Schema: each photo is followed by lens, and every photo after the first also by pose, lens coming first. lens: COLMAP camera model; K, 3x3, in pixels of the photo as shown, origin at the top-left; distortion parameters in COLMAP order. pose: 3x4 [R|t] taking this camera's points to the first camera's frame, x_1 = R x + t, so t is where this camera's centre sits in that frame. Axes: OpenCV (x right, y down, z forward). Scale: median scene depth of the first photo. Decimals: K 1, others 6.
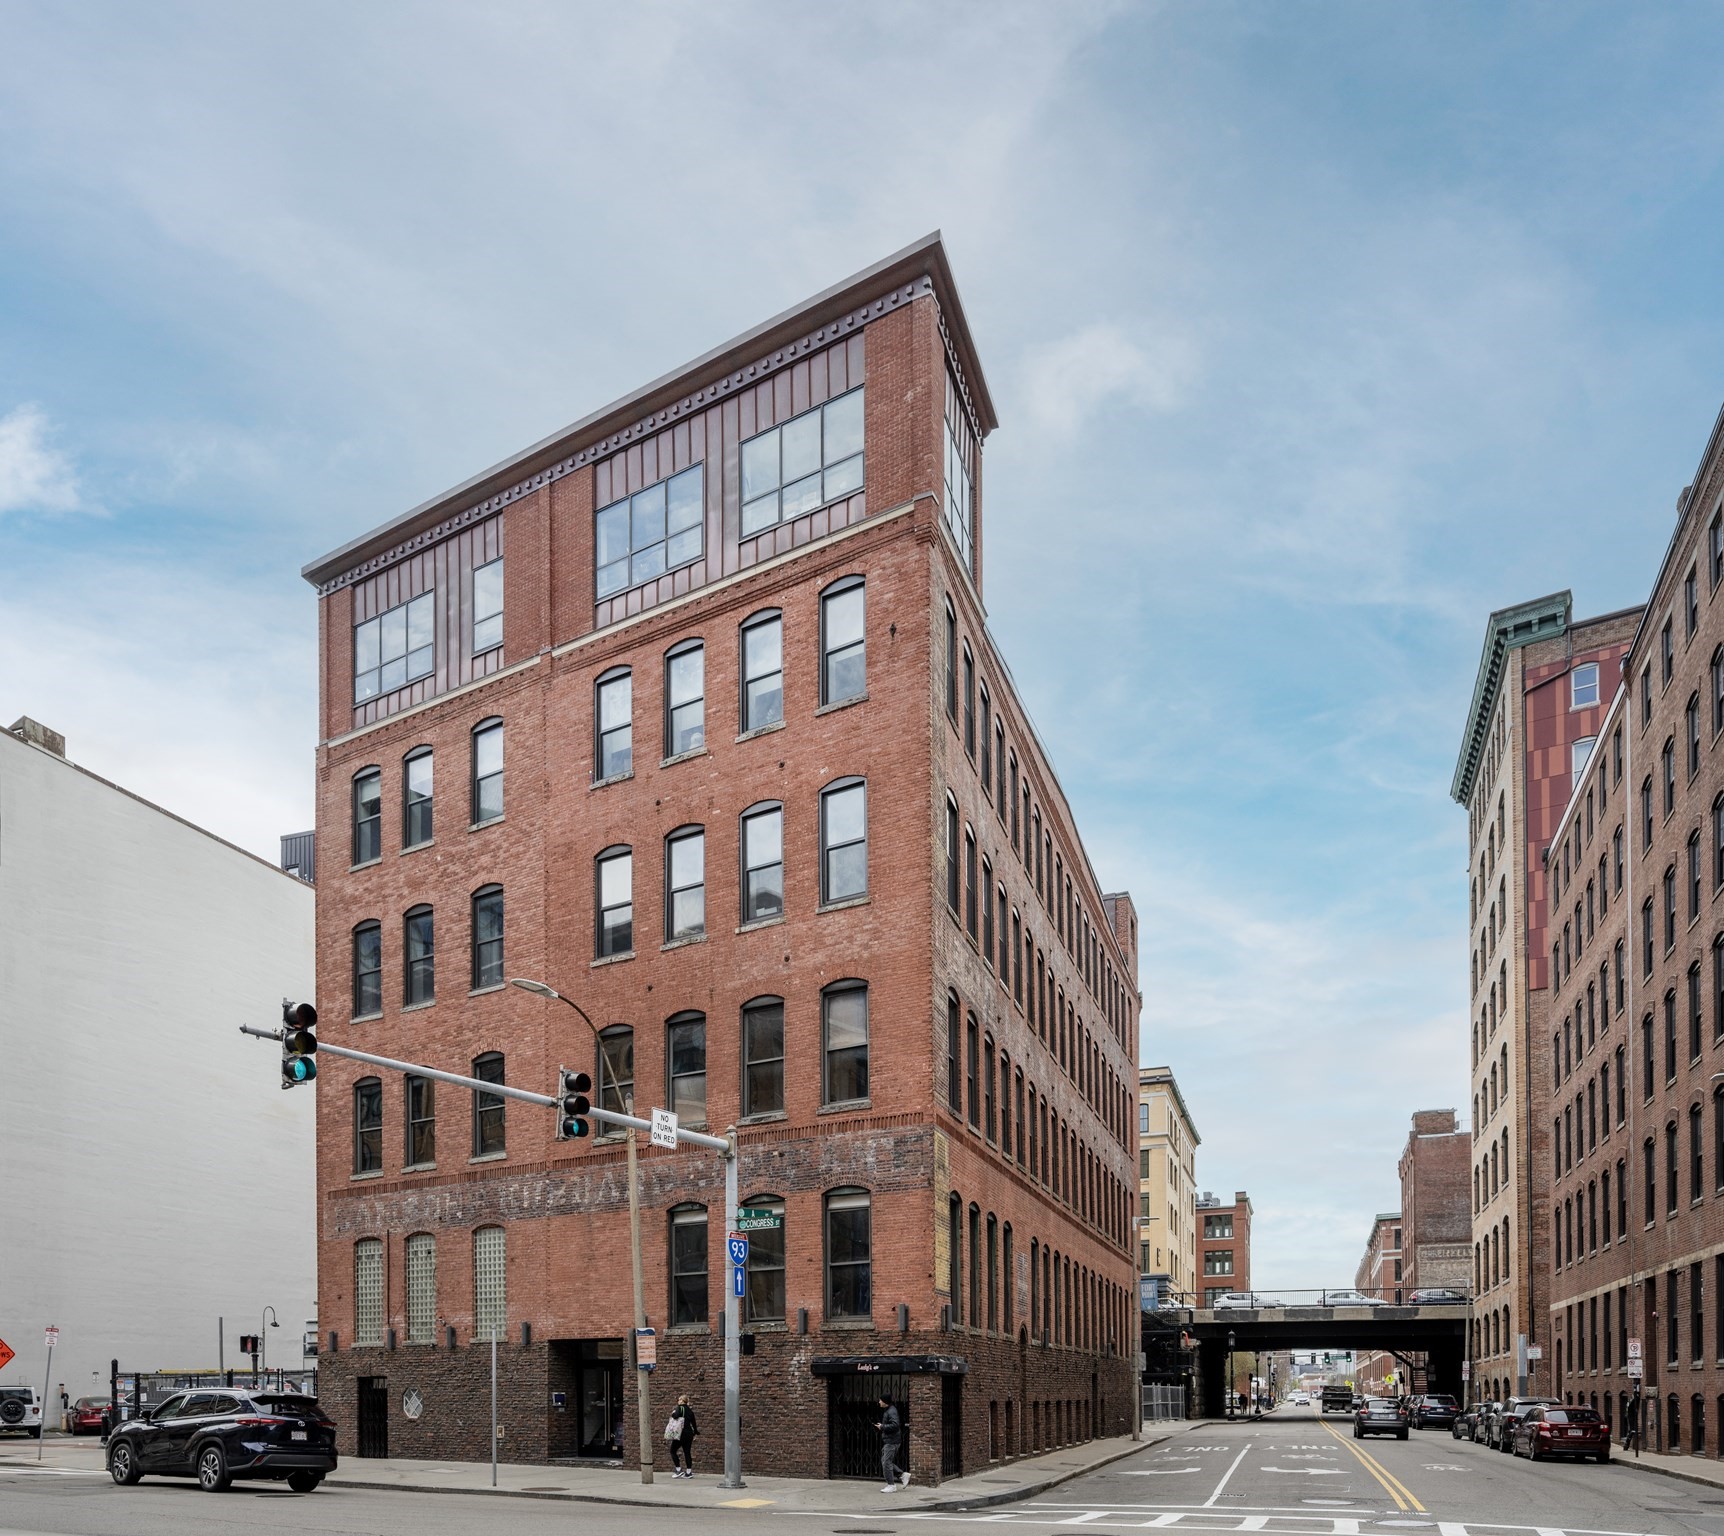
lens RADIAL K [[1189.3, 0, 862.0], [0, 1189.3, 771.7], [0, 0, 1]] dist [-0.000170, -0.001181]
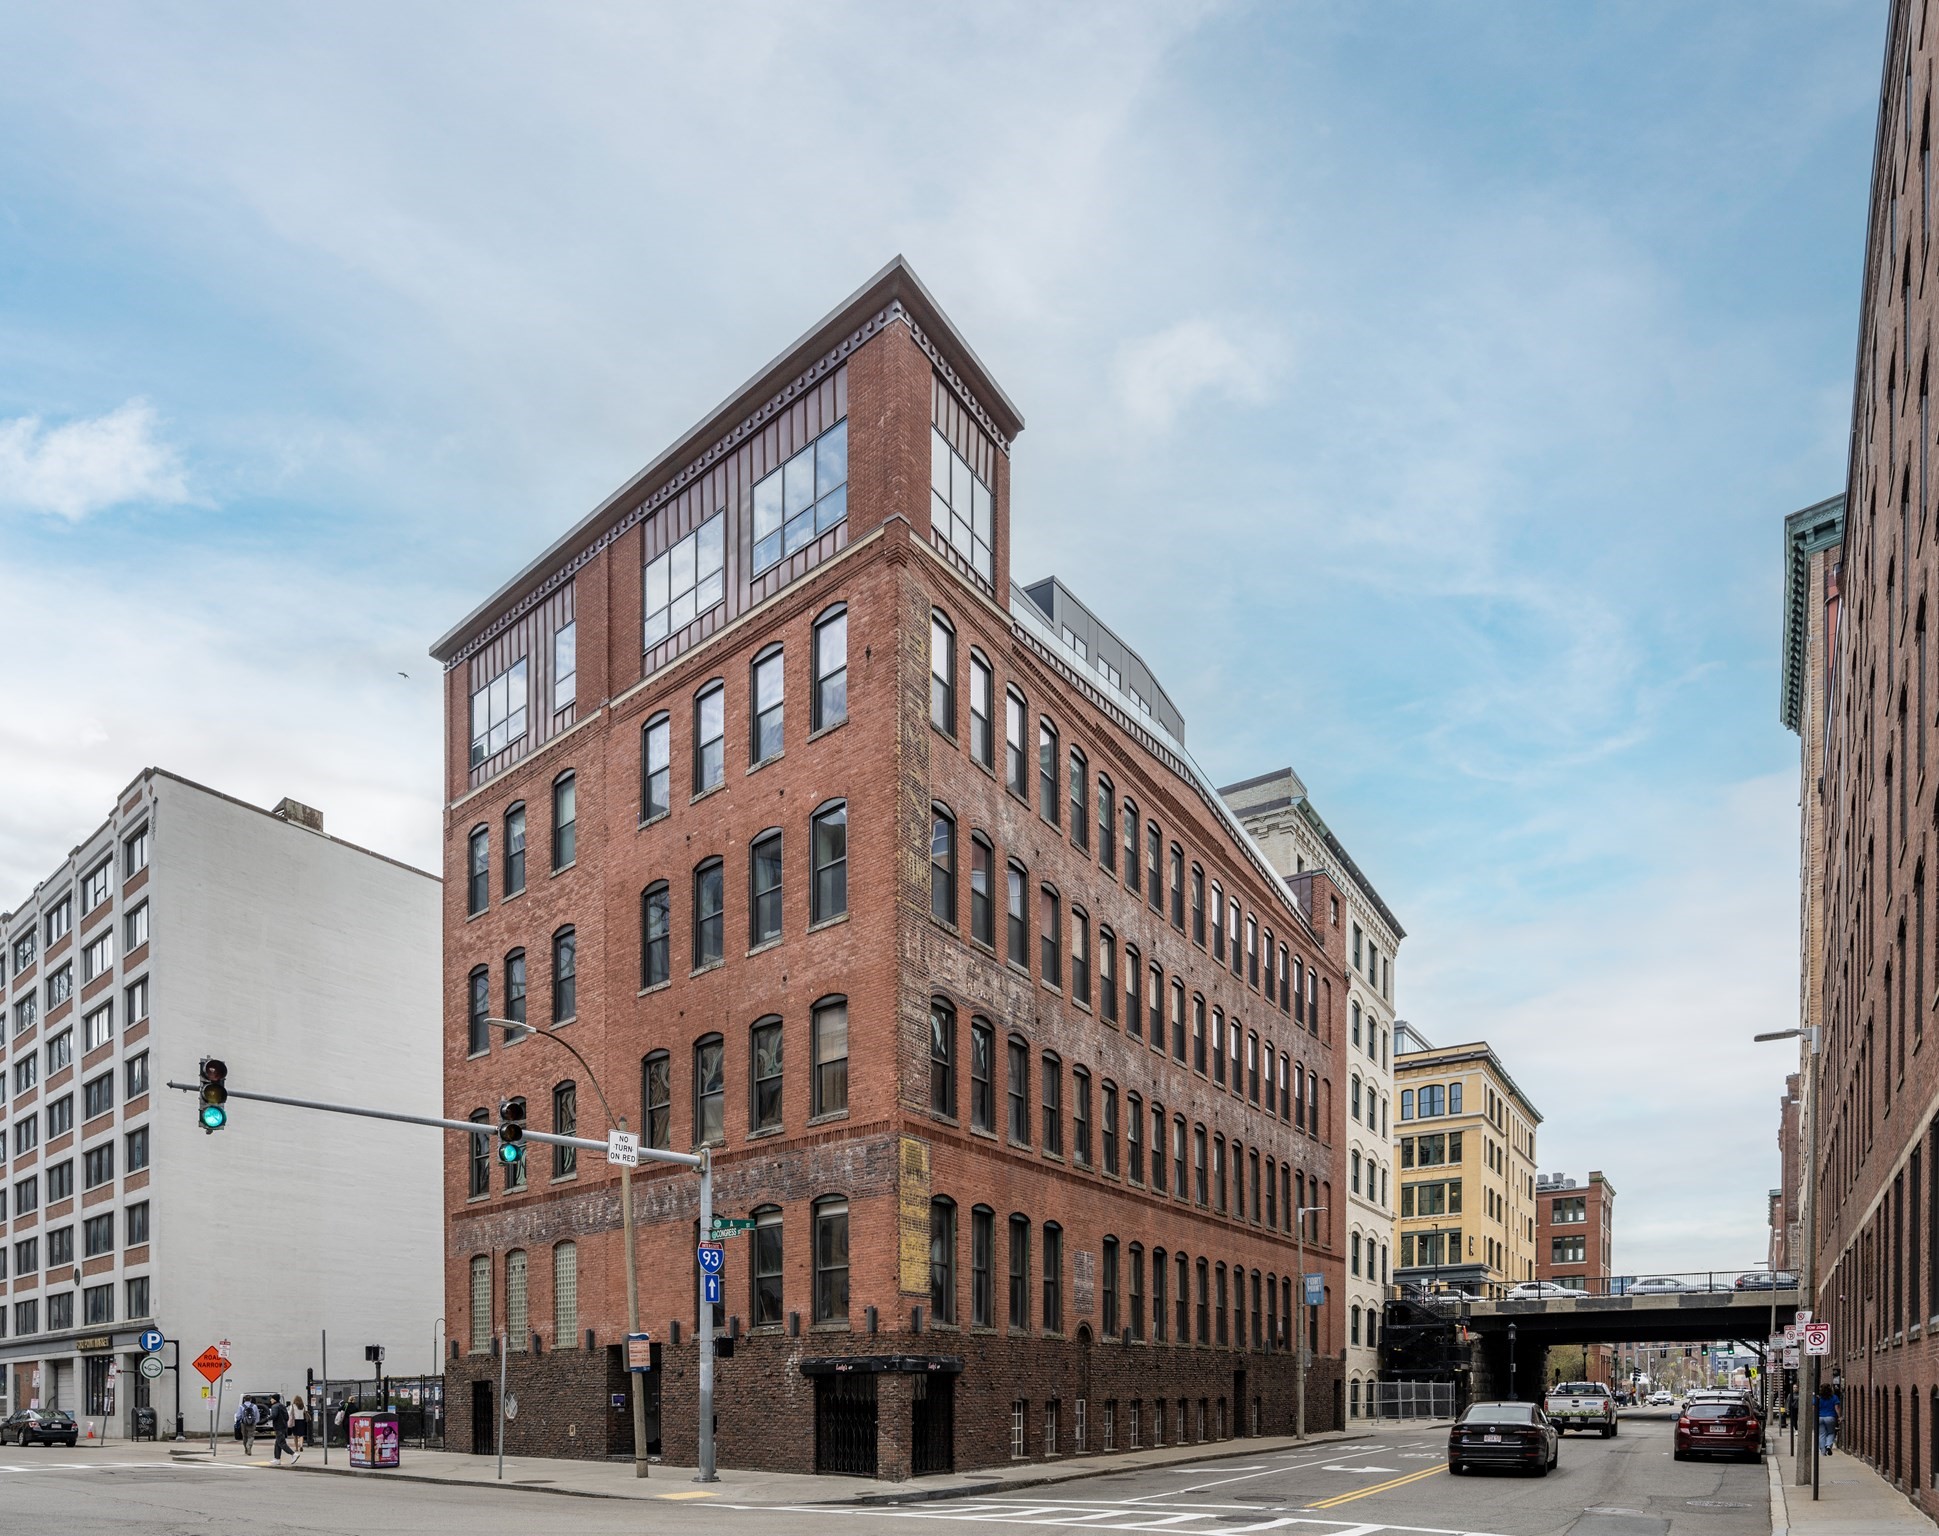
lens RADIAL K [[1203.6, 0, 969.1], [0, 1203.6, 764.0], [0, 0, 1]] dist [-0.001953, 0.001177]
pose [[0.978817, -0.101213, -0.177970, 0.266160], [0.100992, 0.994834, -0.010324, -0.003062], [0.178096, -0.007868, 0.983982, -0.011578]]
